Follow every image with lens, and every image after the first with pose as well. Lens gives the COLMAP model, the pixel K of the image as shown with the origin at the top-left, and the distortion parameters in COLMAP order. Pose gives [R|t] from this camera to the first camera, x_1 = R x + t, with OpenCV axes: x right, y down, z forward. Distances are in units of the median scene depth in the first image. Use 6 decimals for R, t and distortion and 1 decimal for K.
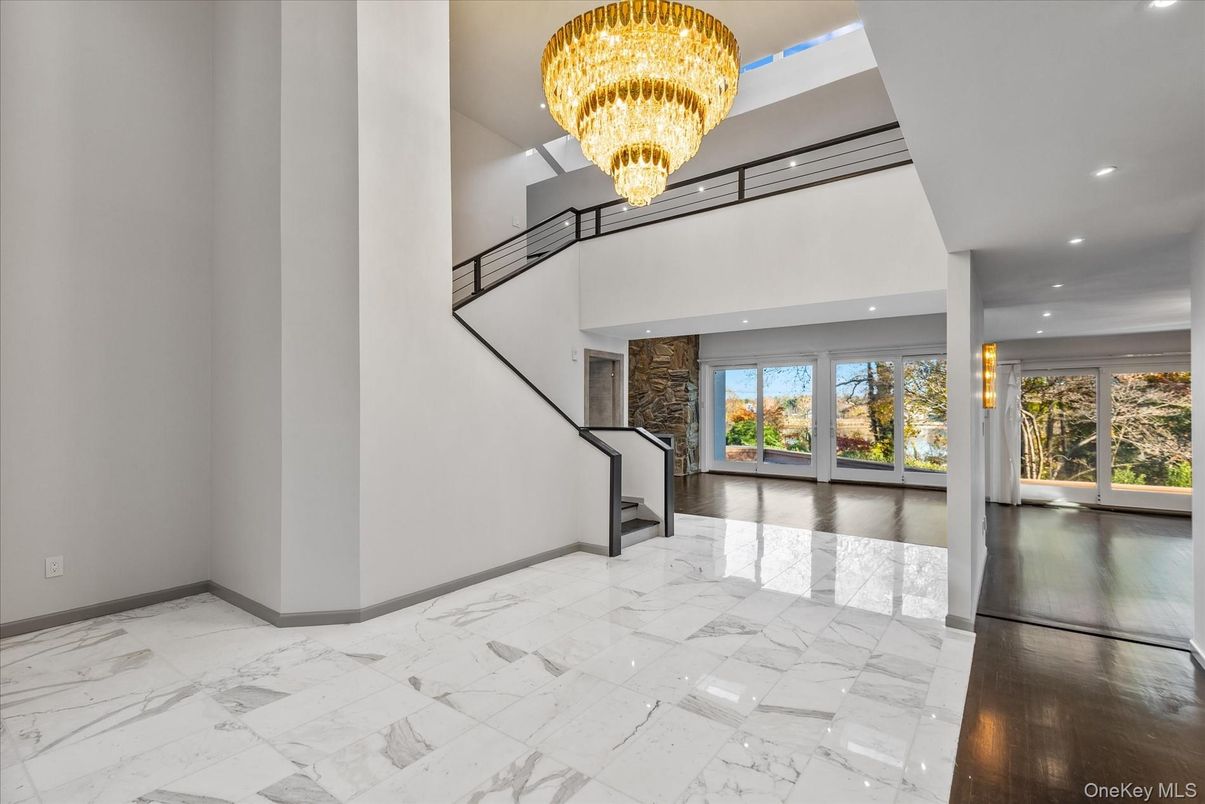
lens RADIAL K [[552.8, 0, 609.1], [0, 552.8, 411.0], [0, 0, 1]] dist [0.025733, 0.000877]
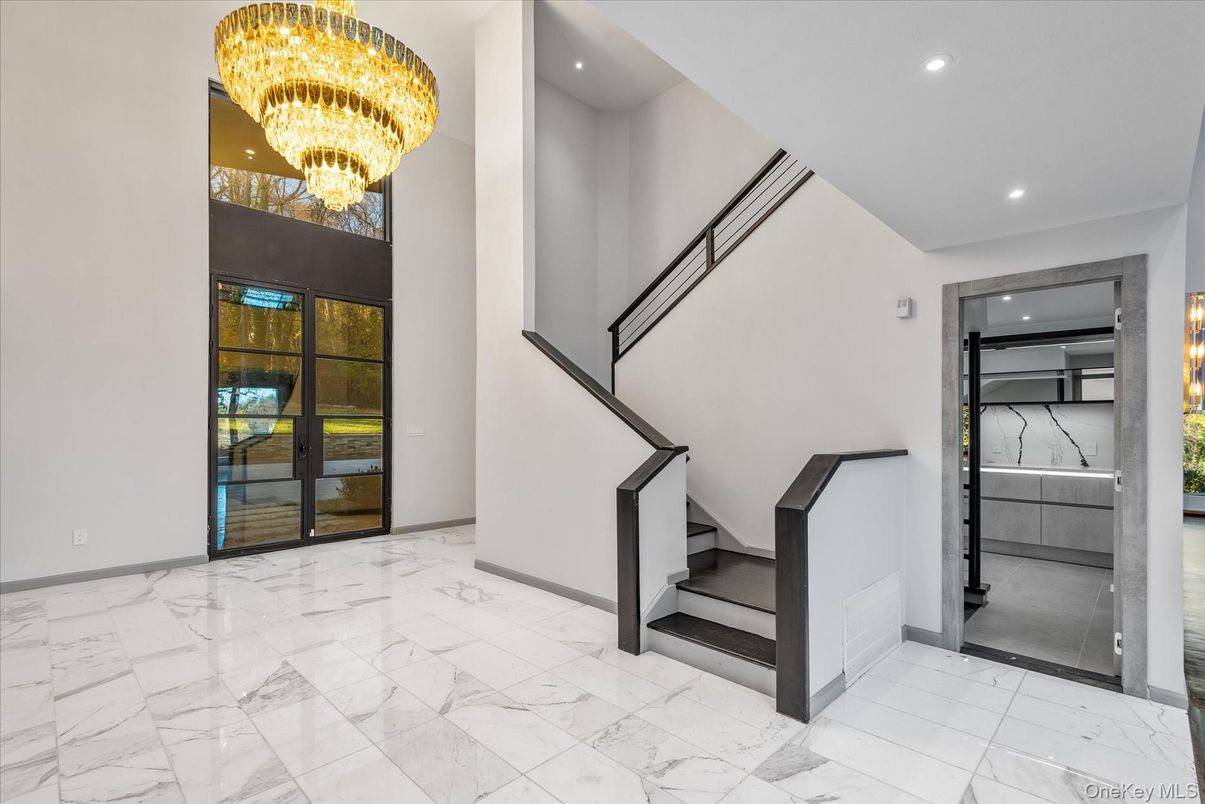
lens RADIAL K [[552.8, 0, 602.3], [0, 552.8, 412.9], [0, 0, 1]] dist [0.025733, 0.000877]
pose [[-0.157947, -0.011593, -0.987380, 0.857746], [0.013900, 0.999806, -0.013962, -0.001893], [0.987350, -0.015930, -0.157755, 1.428554]]
